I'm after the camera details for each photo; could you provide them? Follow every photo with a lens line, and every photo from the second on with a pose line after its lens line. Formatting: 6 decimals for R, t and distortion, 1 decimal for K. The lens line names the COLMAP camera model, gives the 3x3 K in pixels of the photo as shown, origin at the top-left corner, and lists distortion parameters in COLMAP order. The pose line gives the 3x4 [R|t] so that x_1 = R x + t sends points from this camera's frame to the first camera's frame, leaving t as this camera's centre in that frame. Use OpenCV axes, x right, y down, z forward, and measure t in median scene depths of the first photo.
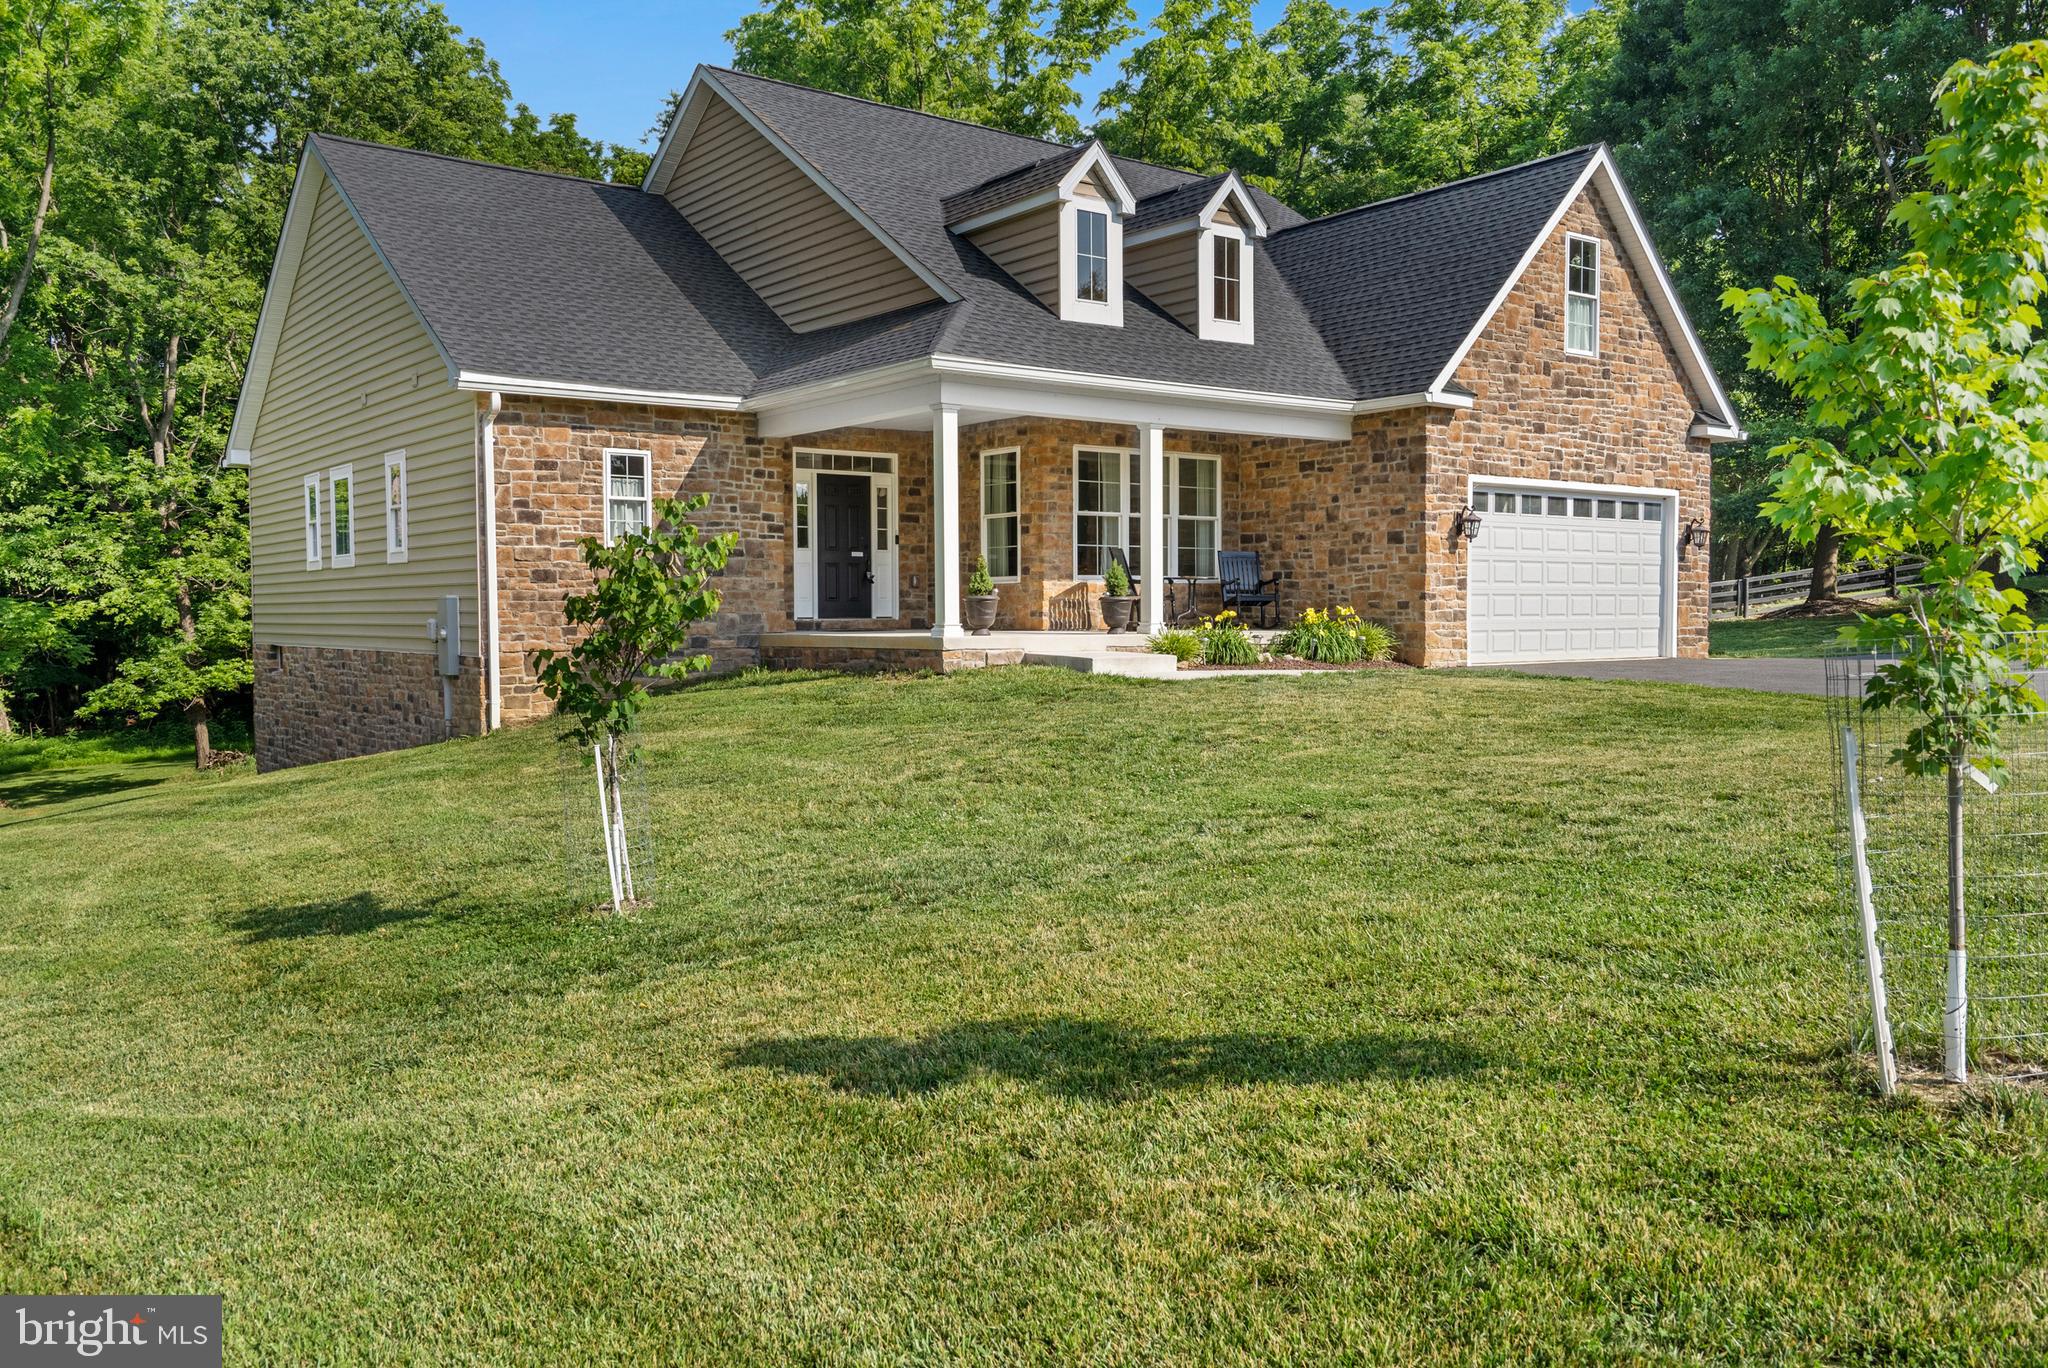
lens RADIAL K [[1624.1, 0, 1016.9], [0, 1624.1, 687.4], [0, 0, 1]] dist [0.022842, 0.003447]
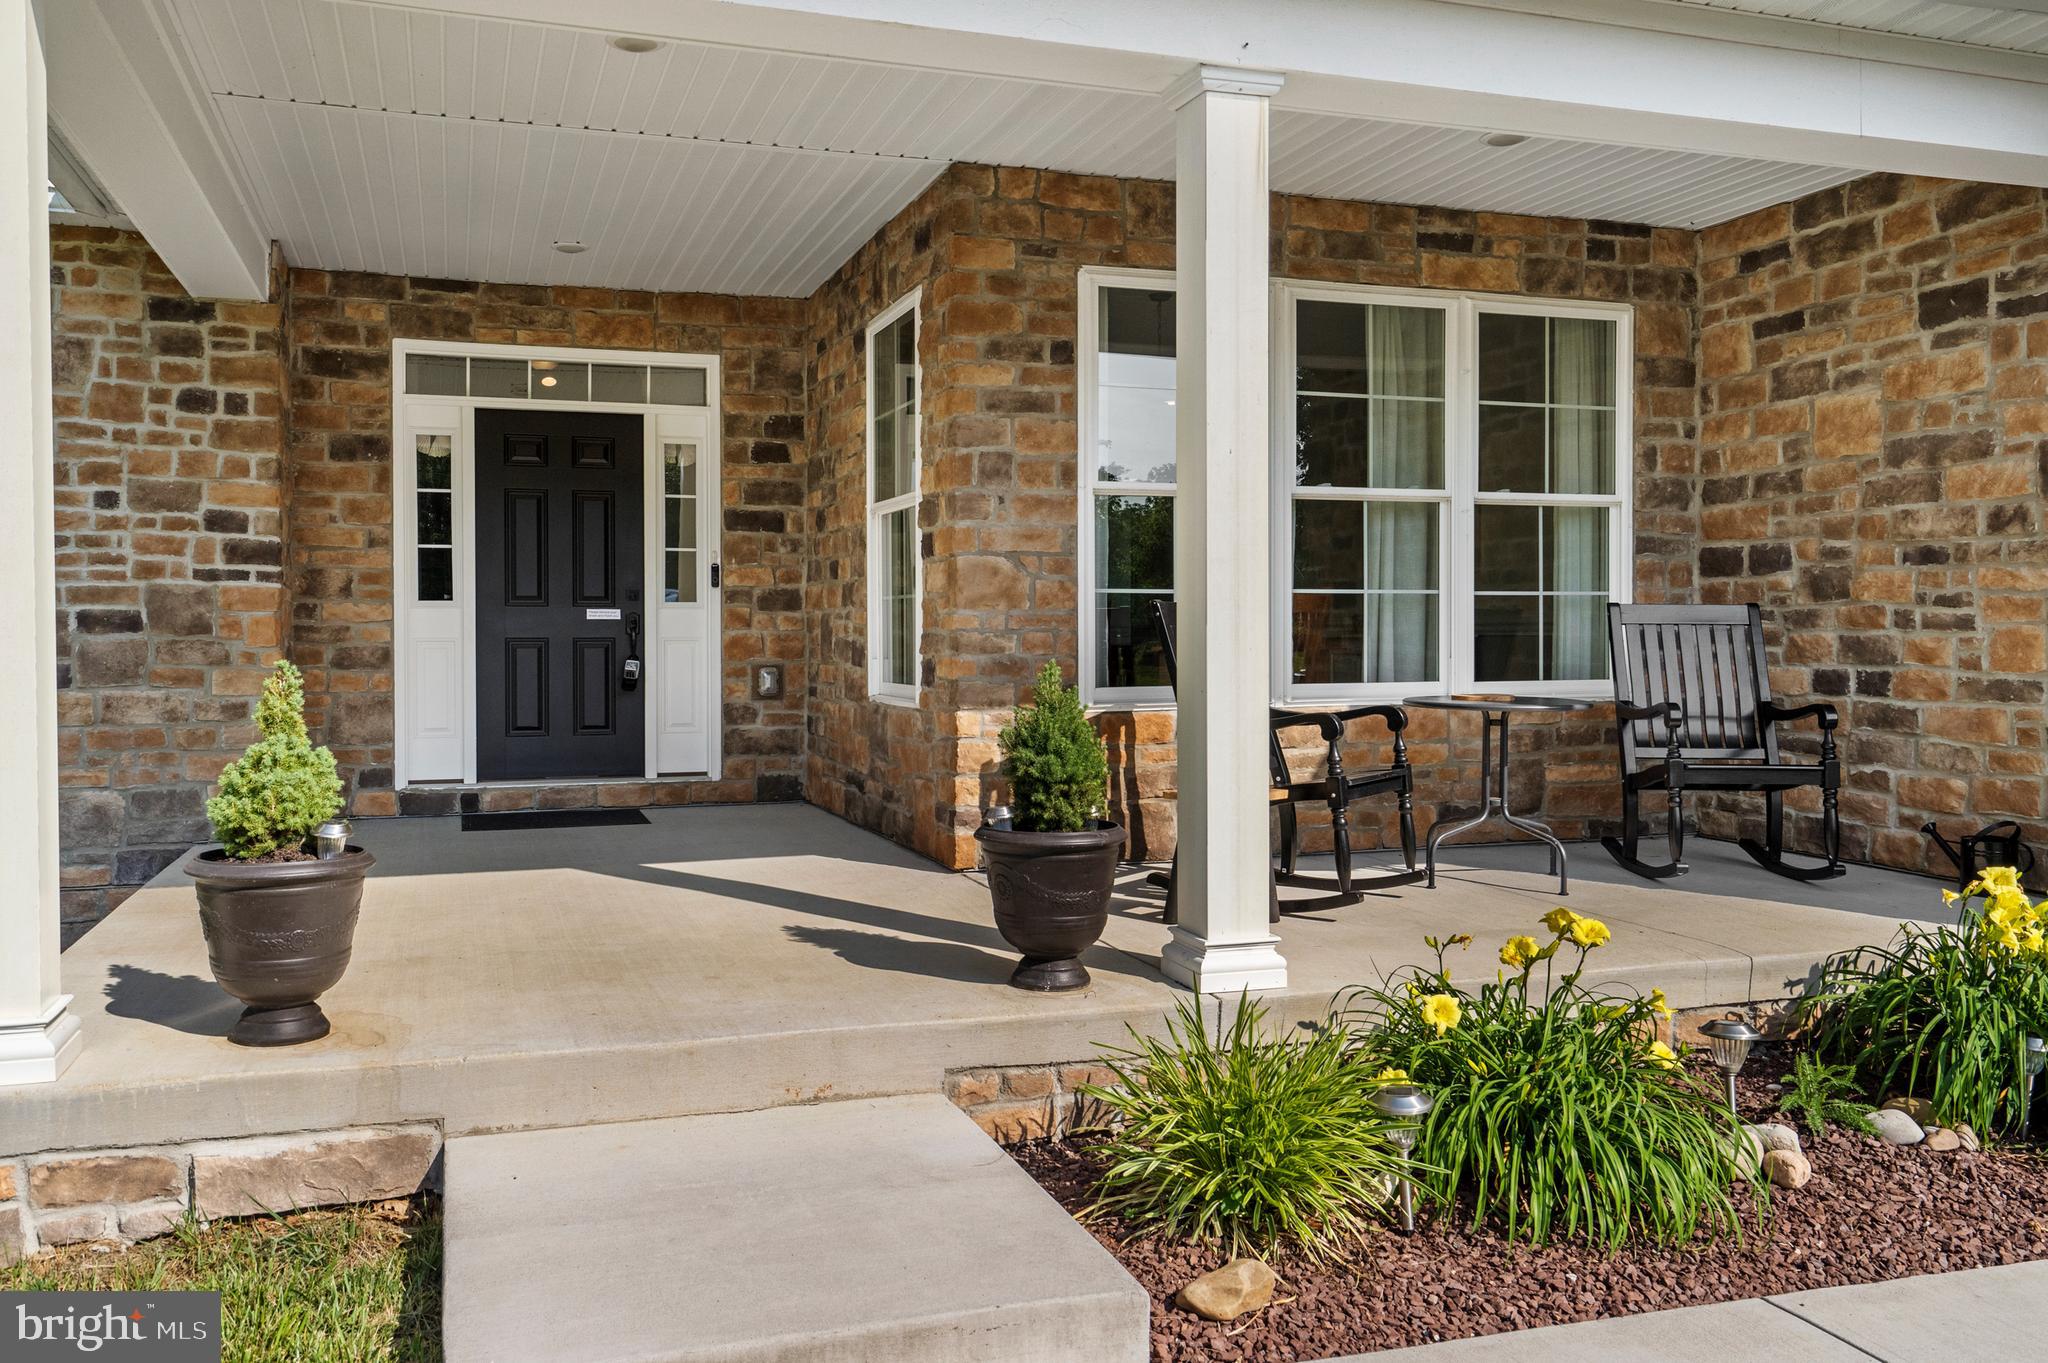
lens RADIAL K [[1590.1, 0, 928.6], [0, 1590.1, 653.9], [0, 0, 1]] dist [0.017304, -0.000037]
pose [[0.938695, 0.007631, -0.344665, 0.108965], [-0.018503, 0.999429, -0.028265, -0.064790], [0.344252, 0.032909, 0.938300, 0.686480]]
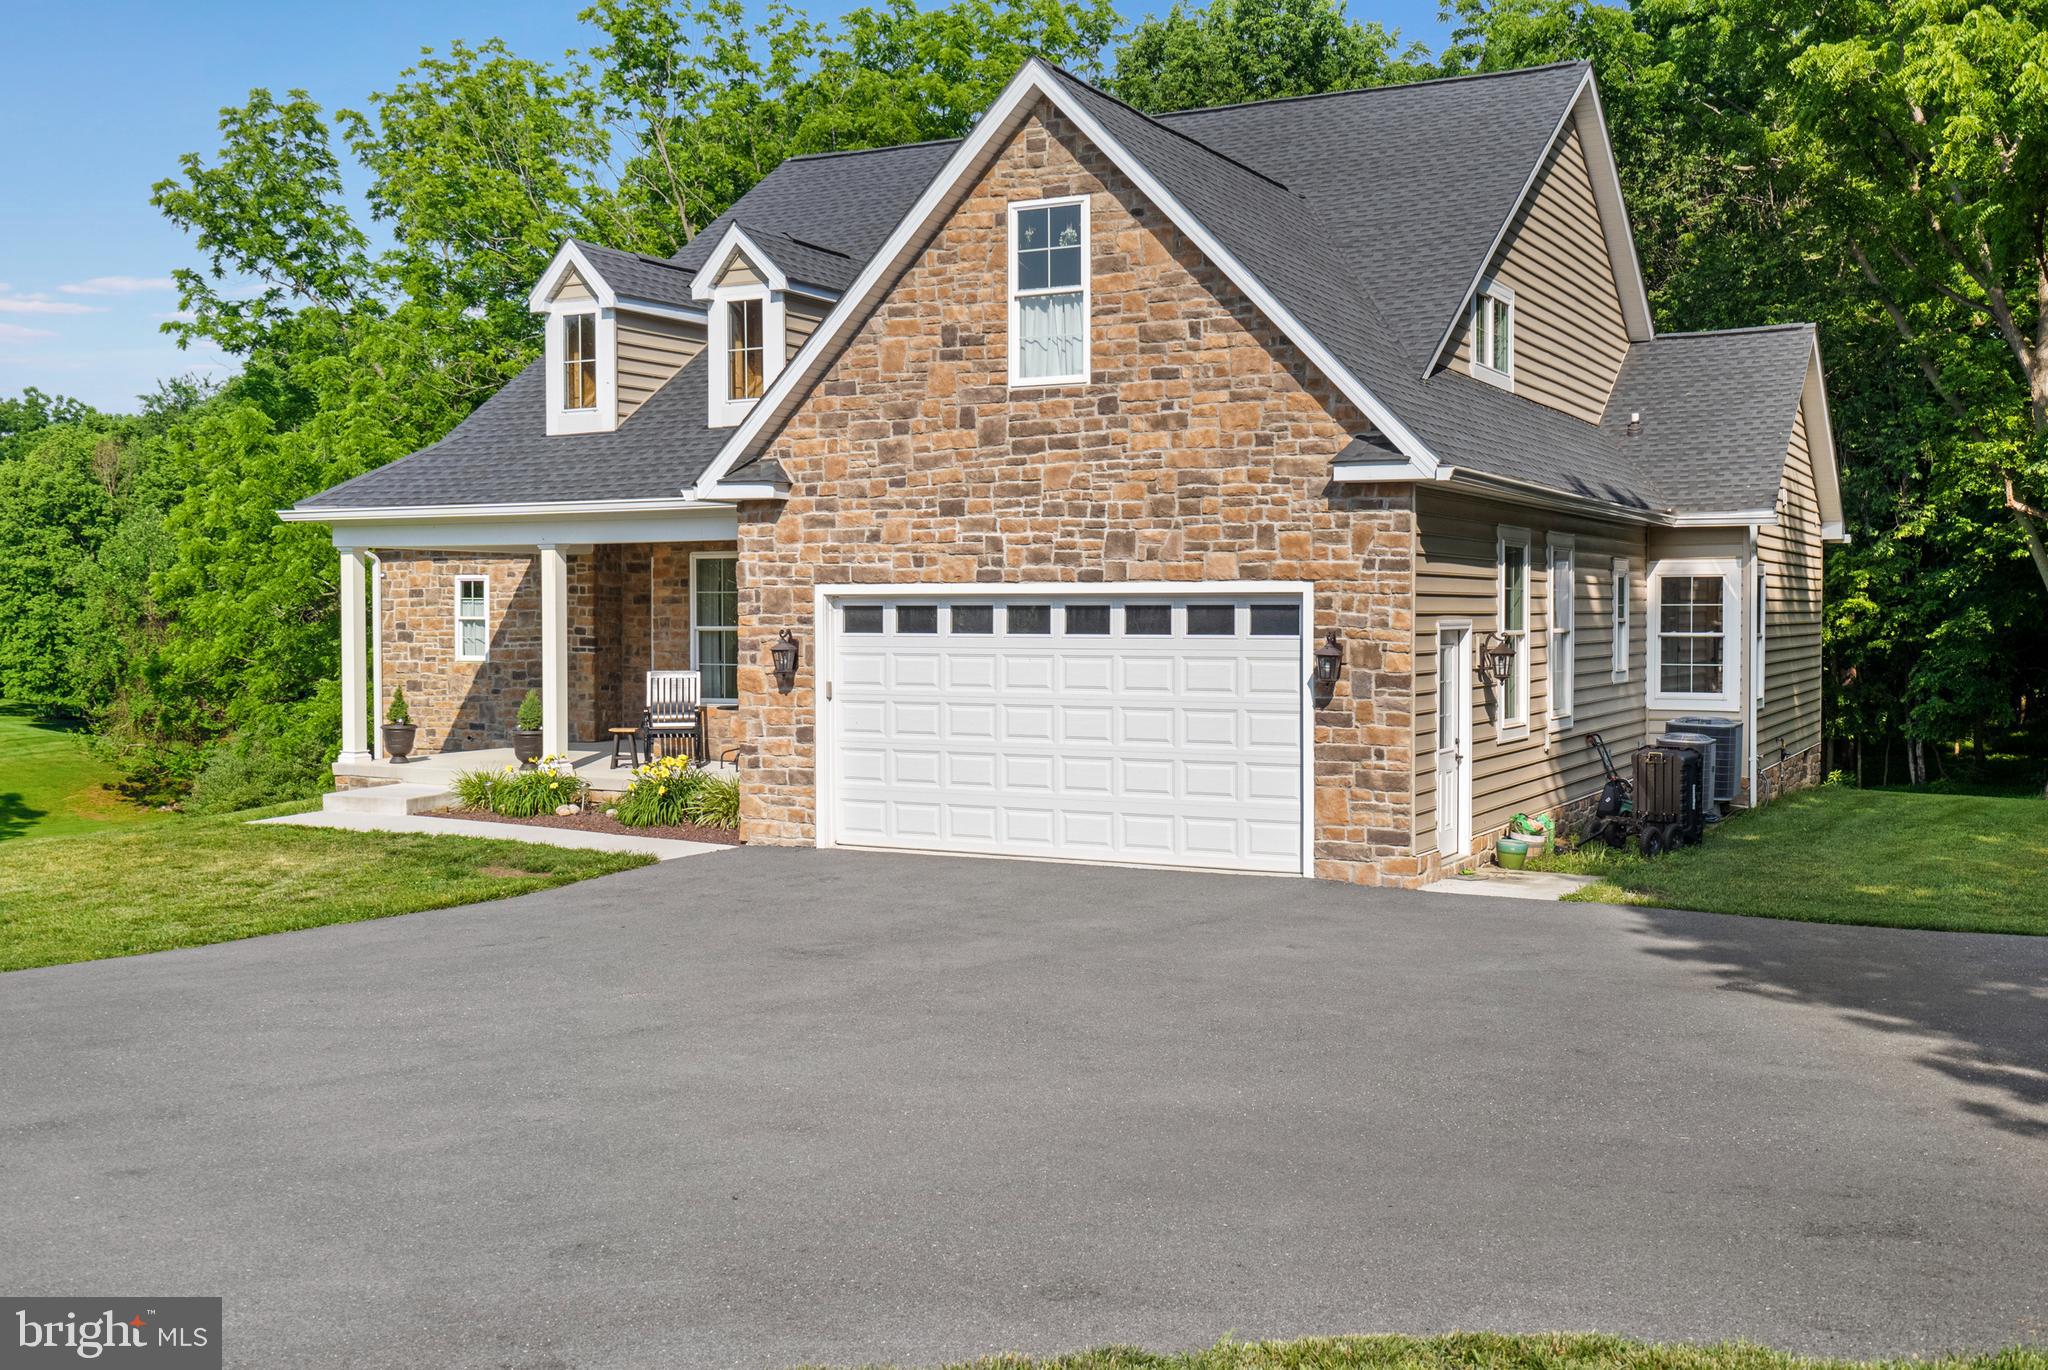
lens RADIAL K [[2048.6, 0, 1026.0], [0, 2048.6, 679.9], [0, 0, 1]] dist [0.063163, 0.000000]
pose [[0.414384, 0.036651, -0.909364, 1.106745], [-0.042244, 0.998886, 0.021009, -0.107278], [0.909121, 0.029710, 0.415471, 0.677121]]
